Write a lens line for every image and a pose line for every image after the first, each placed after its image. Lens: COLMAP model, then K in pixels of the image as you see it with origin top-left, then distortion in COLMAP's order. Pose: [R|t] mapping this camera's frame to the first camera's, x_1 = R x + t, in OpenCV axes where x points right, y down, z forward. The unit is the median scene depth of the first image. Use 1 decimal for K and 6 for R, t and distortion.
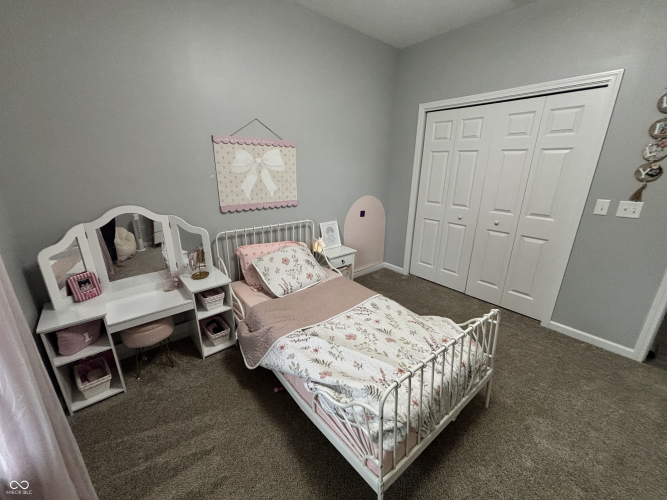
lens RADIAL K [[267.3, 0, 333.5], [0, 267.3, 250.0], [0, 0, 1]] dist [0.001862, -0.004576]
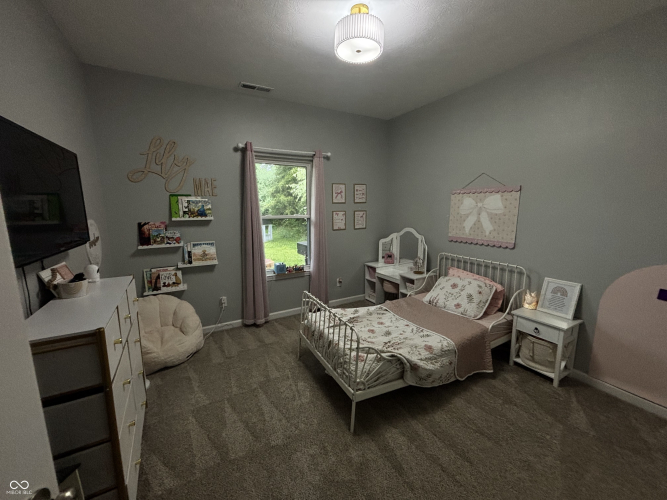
lens RADIAL K [[267.3, 0, 333.5], [0, 267.3, 250.0], [0, 0, 1]] dist [0.001862, -0.004576]
pose [[-0.196089, 0.142956, -0.970110, 1.068466], [-0.297083, 0.934159, 0.197707, -0.184936], [0.934501, 0.326971, -0.140708, 0.614174]]
